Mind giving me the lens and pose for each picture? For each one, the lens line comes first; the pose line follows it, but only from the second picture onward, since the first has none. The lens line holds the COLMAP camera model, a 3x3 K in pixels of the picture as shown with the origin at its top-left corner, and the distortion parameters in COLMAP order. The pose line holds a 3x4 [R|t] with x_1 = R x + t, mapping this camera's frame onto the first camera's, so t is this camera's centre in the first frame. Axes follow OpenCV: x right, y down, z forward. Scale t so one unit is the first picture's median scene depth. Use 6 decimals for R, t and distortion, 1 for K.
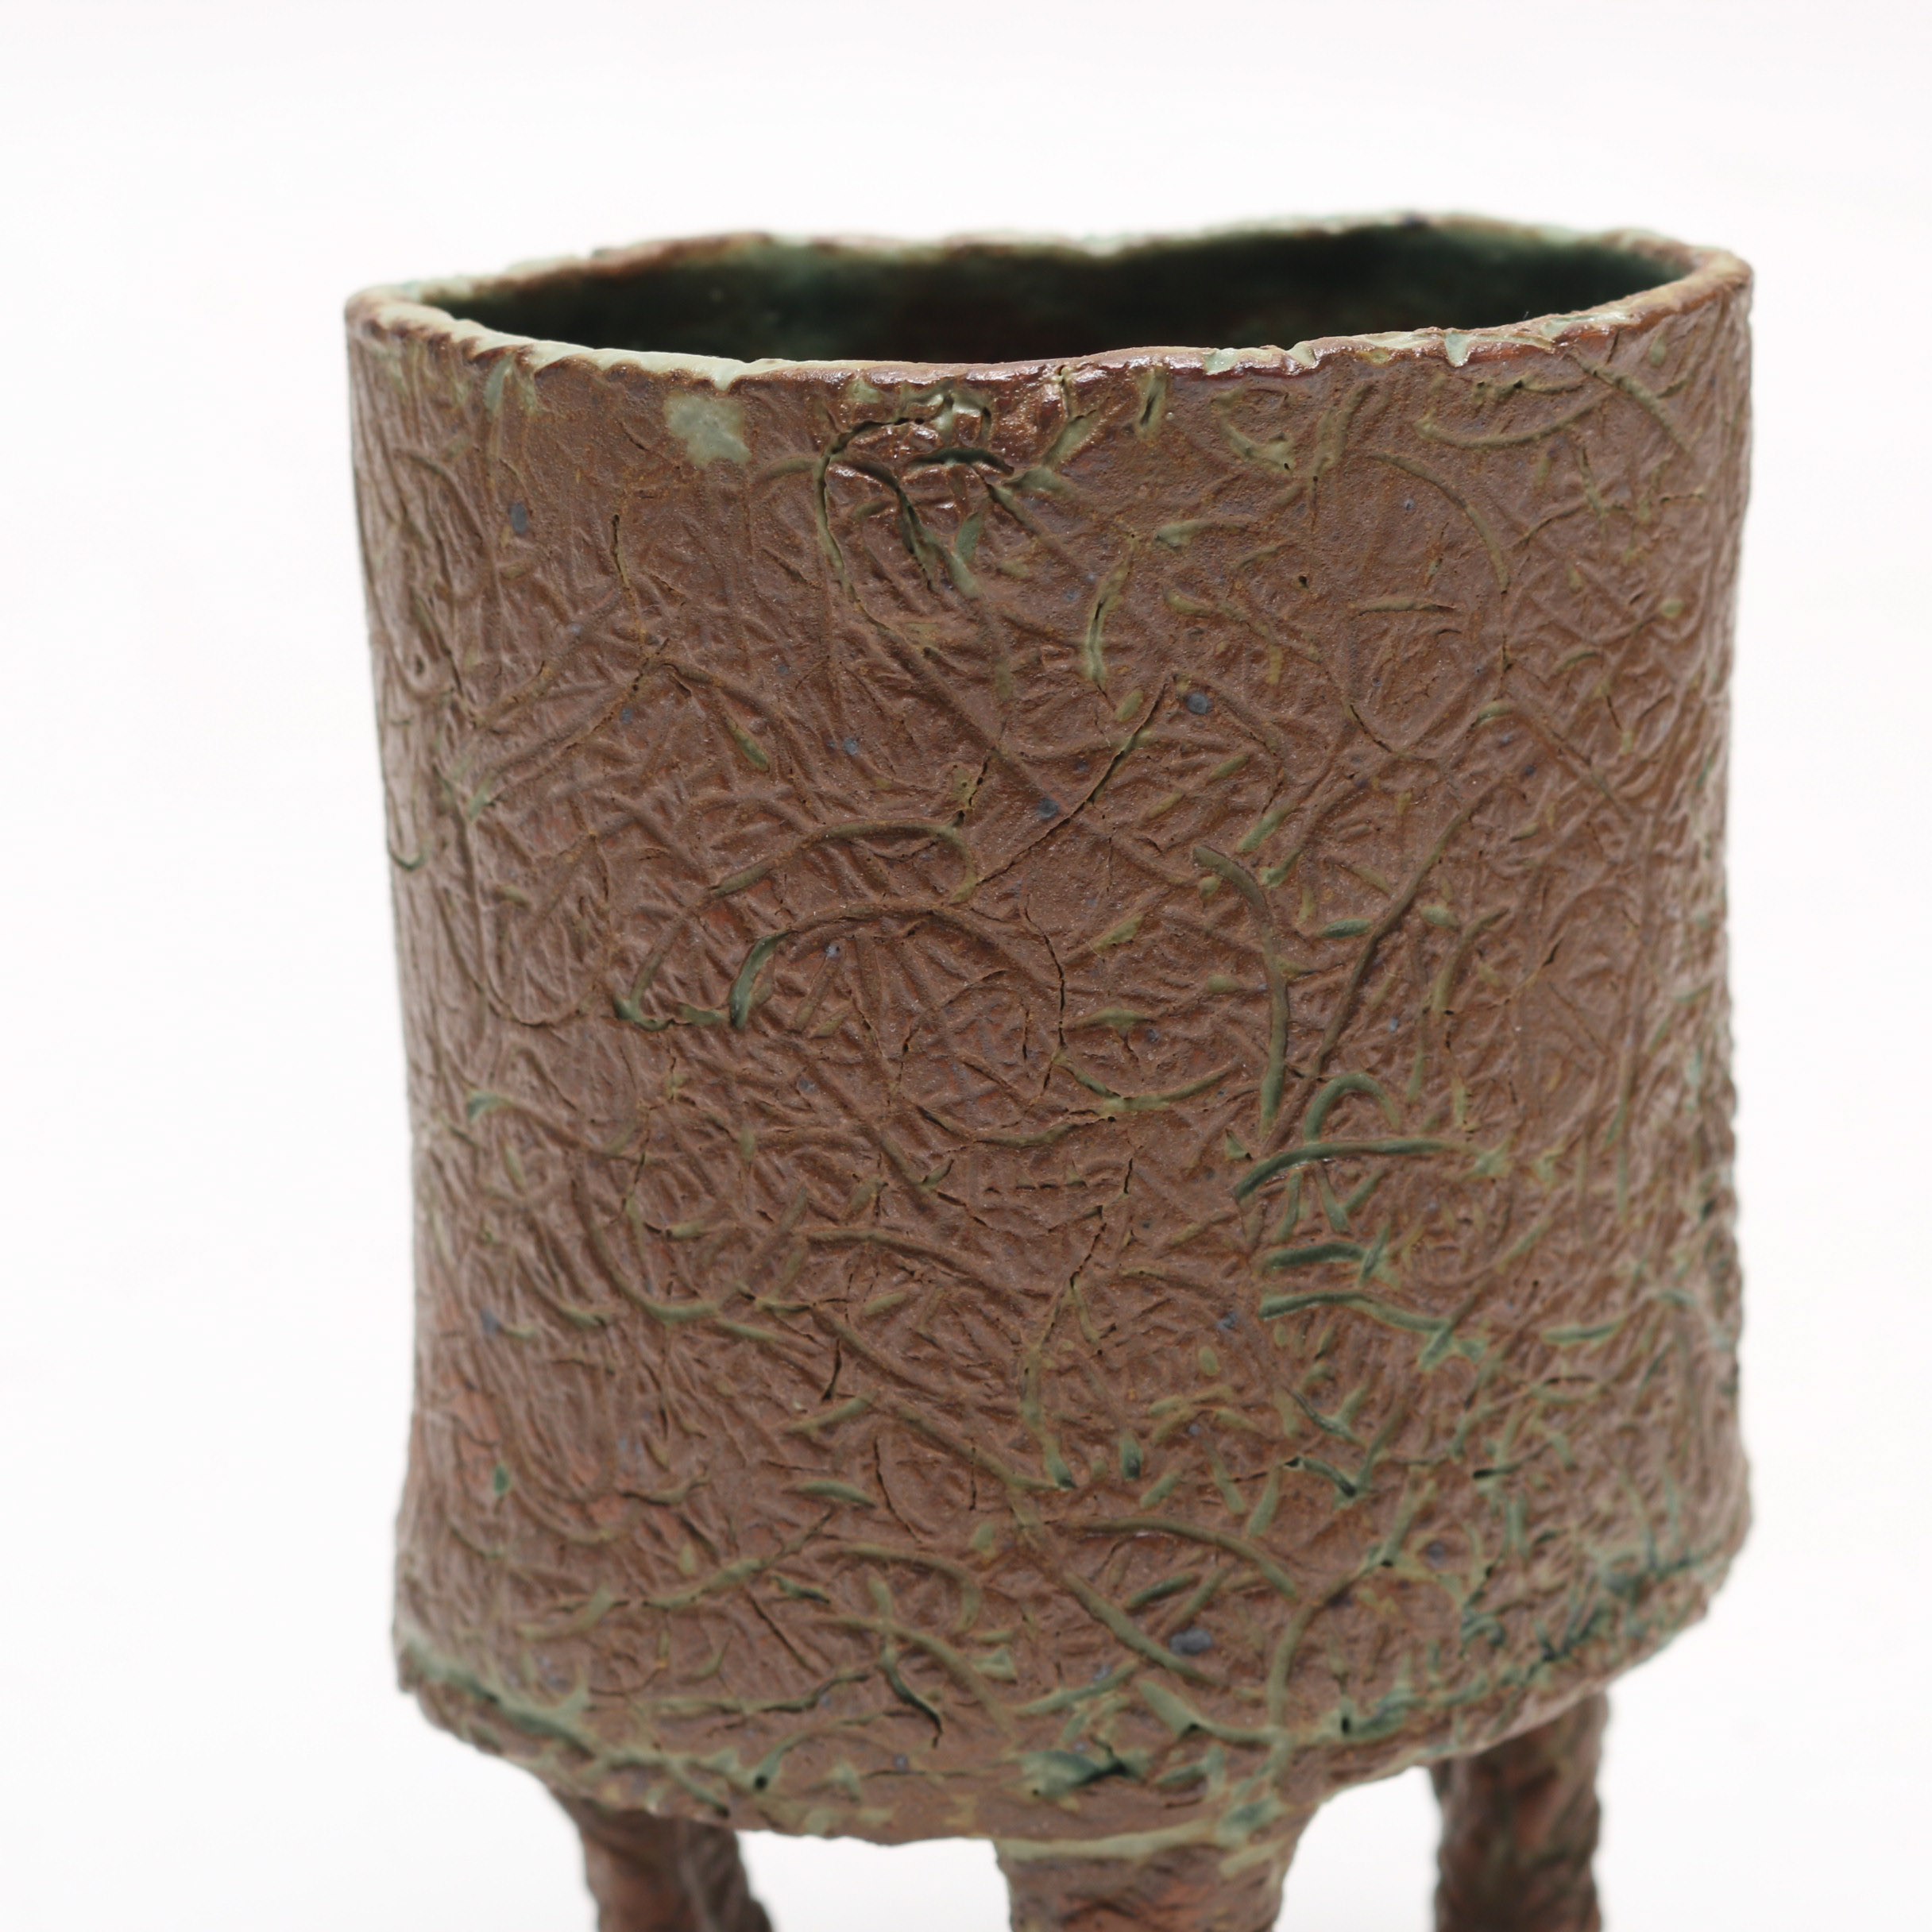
lens RADIAL K [[5441.4, 0, 967.5], [0, 5441.4, 1031.8], [0, 0, 1]] dist [-0.022849, 0.256026]
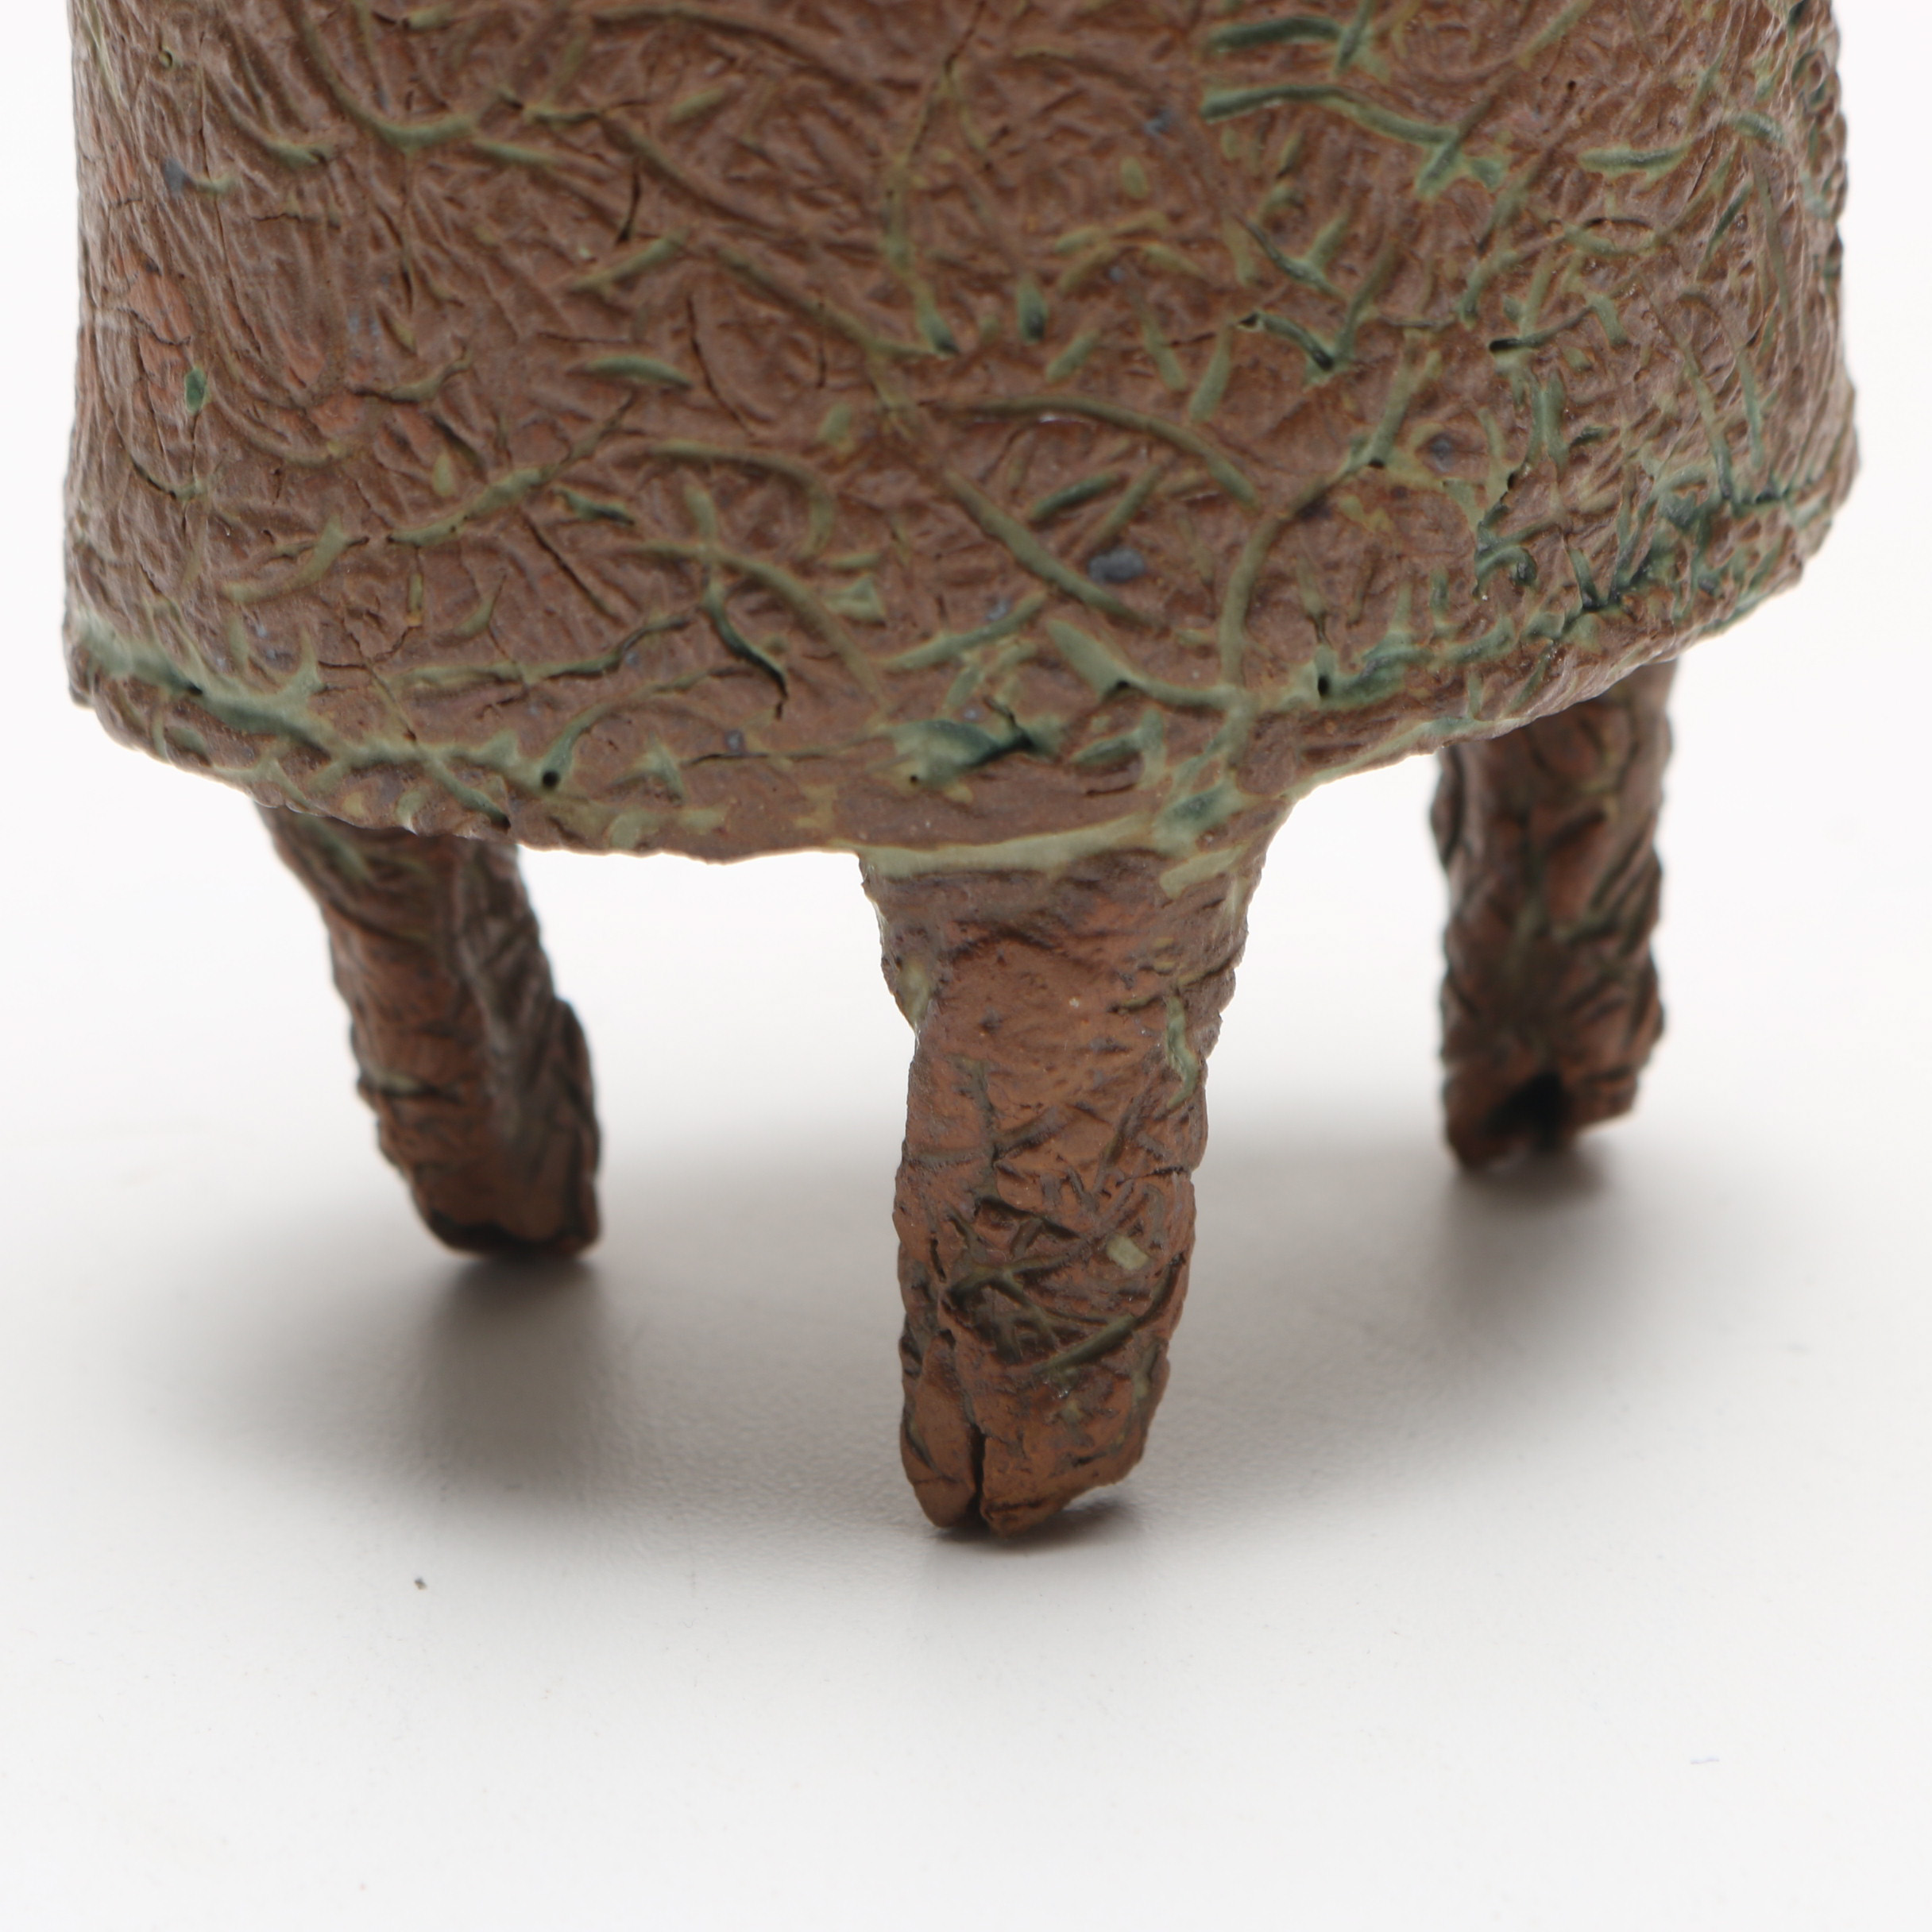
lens RADIAL K [[6665.9, 0, 993.9], [0, 6665.9, 963.8], [0, 0, 1]] dist [-0.047641, 0.194033]
pose [[0.999687, -0.017595, 0.017812, 0.006786], [0.015699, 0.994709, 0.101522, 0.072589], [-0.019505, -0.101211, 0.994674, 0.079996]]
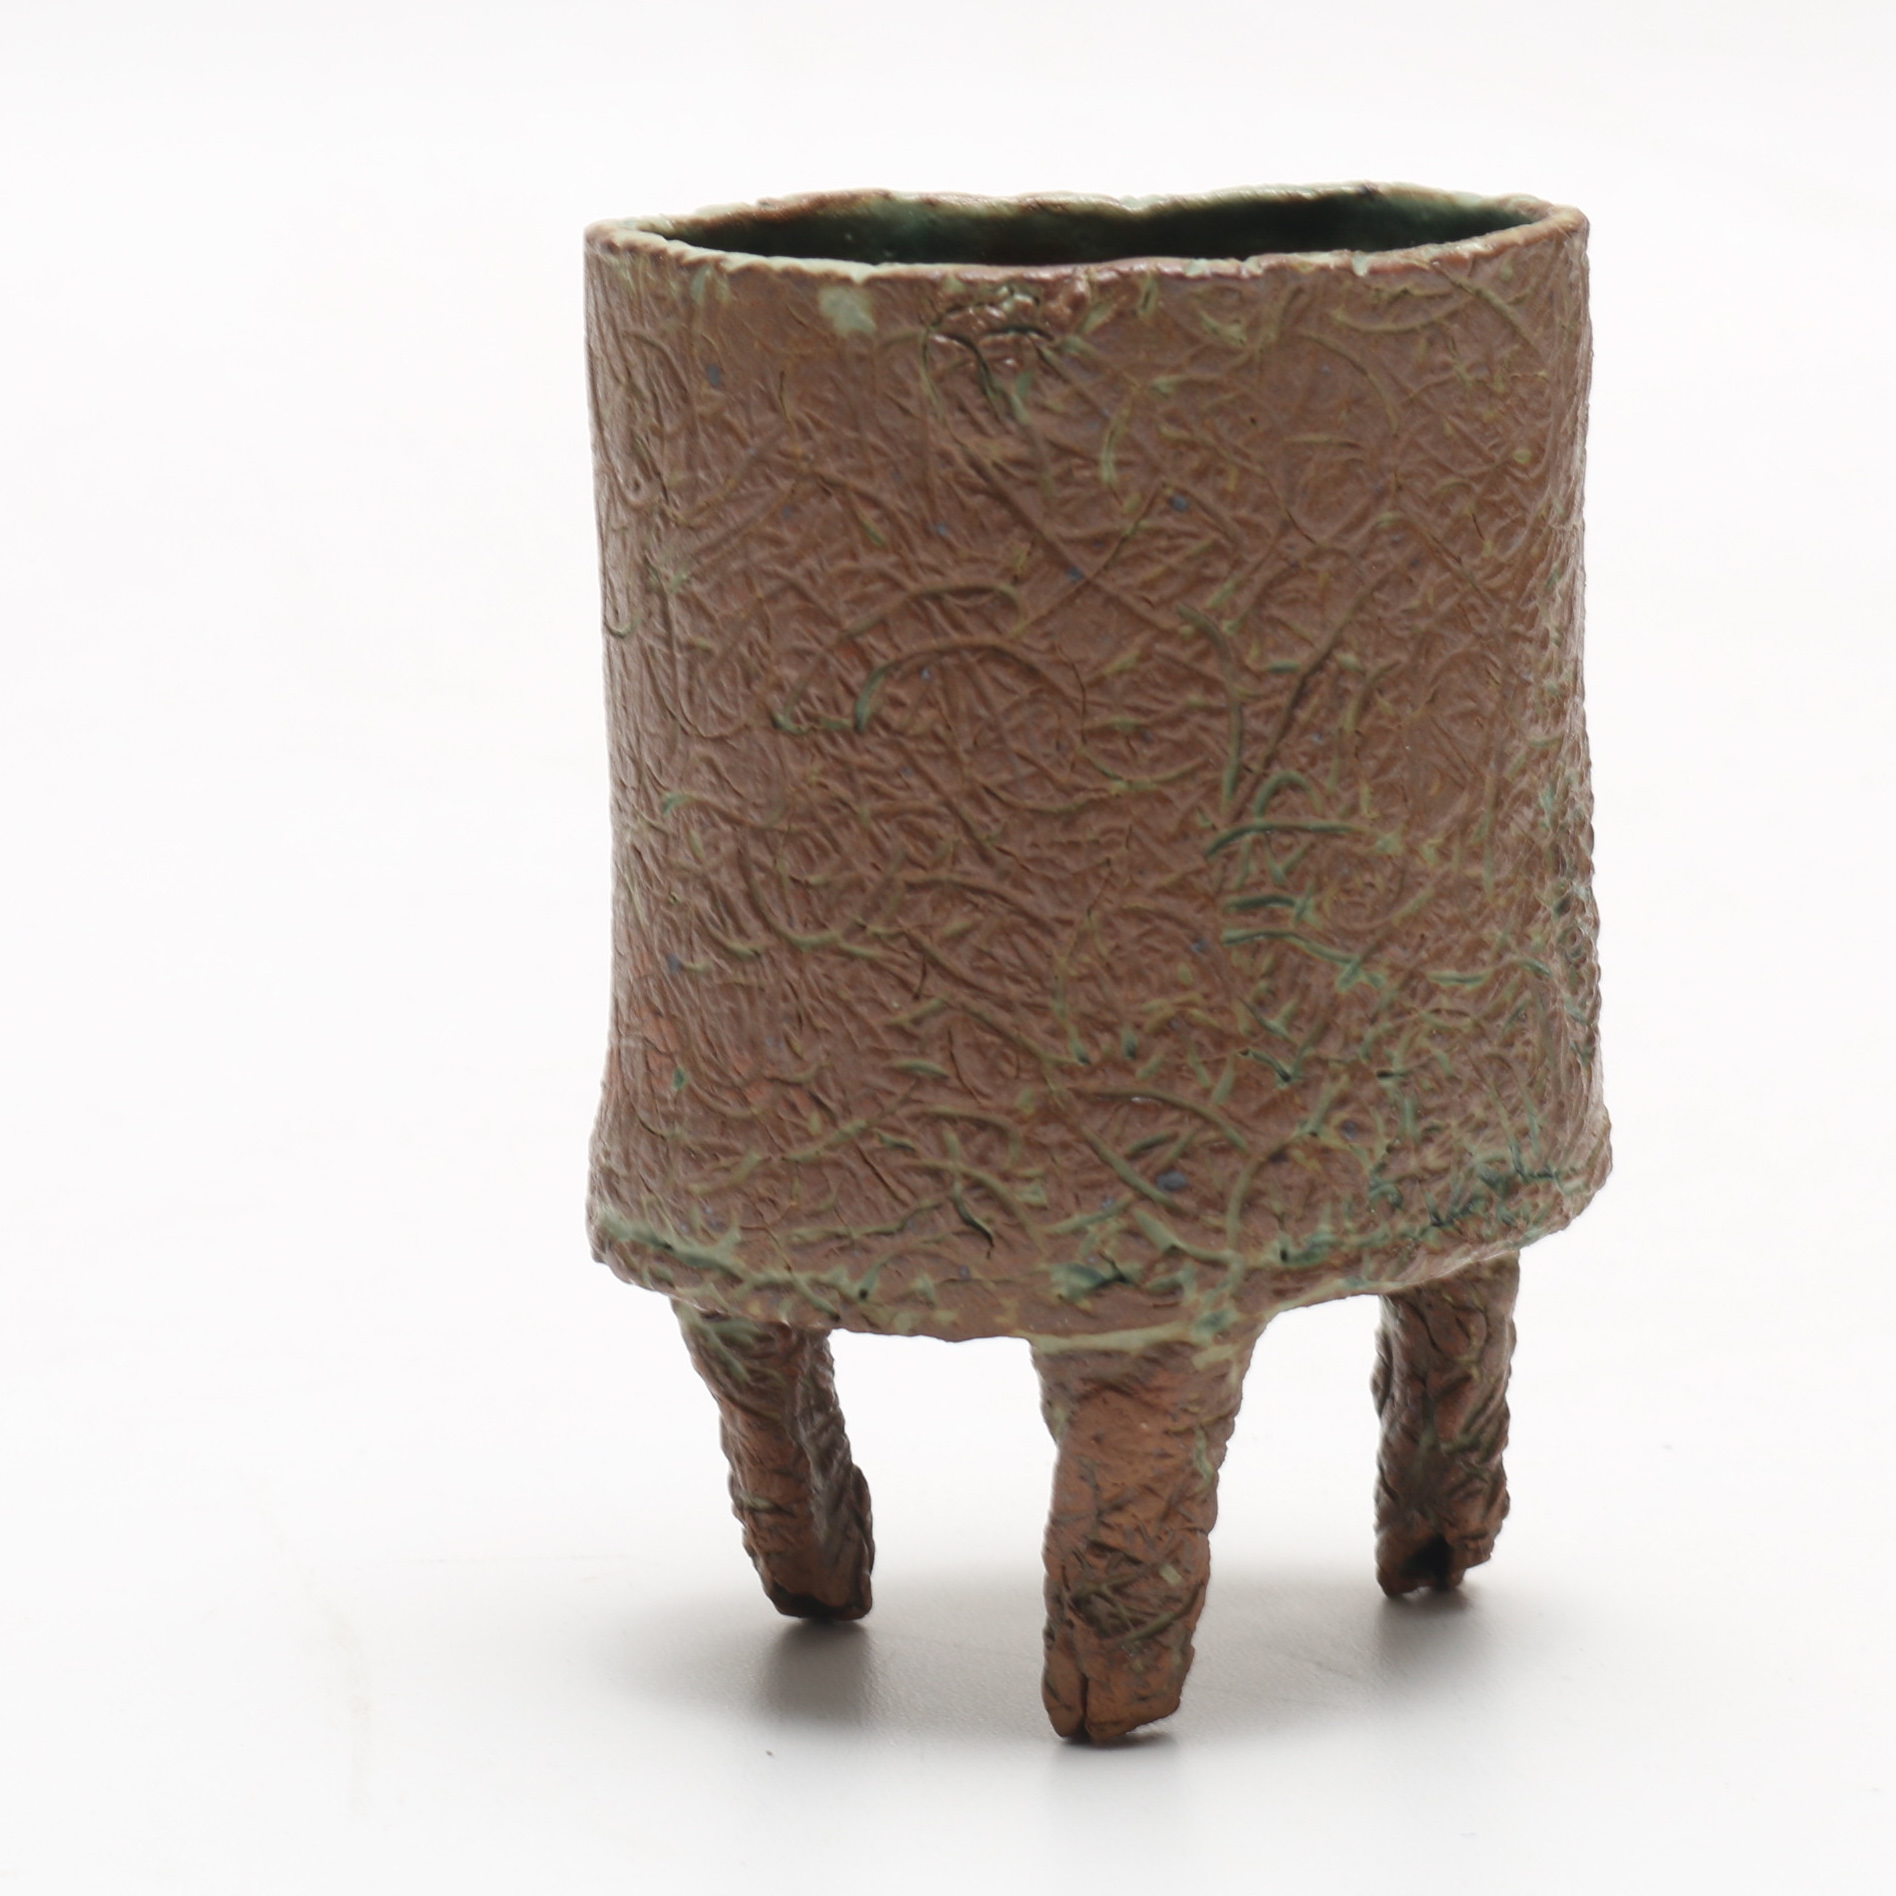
lens RADIAL K [[6541.7, 0, 975.4], [0, 6541.7, 945.9], [0, 0, 1]] dist [-0.047641, 0.194033]
pose [[0.999700, 0.017373, -0.017238, 0.018329], [-0.018140, 0.998807, -0.045347, 0.127917], [0.016430, 0.045646, 0.998823, -0.689971]]
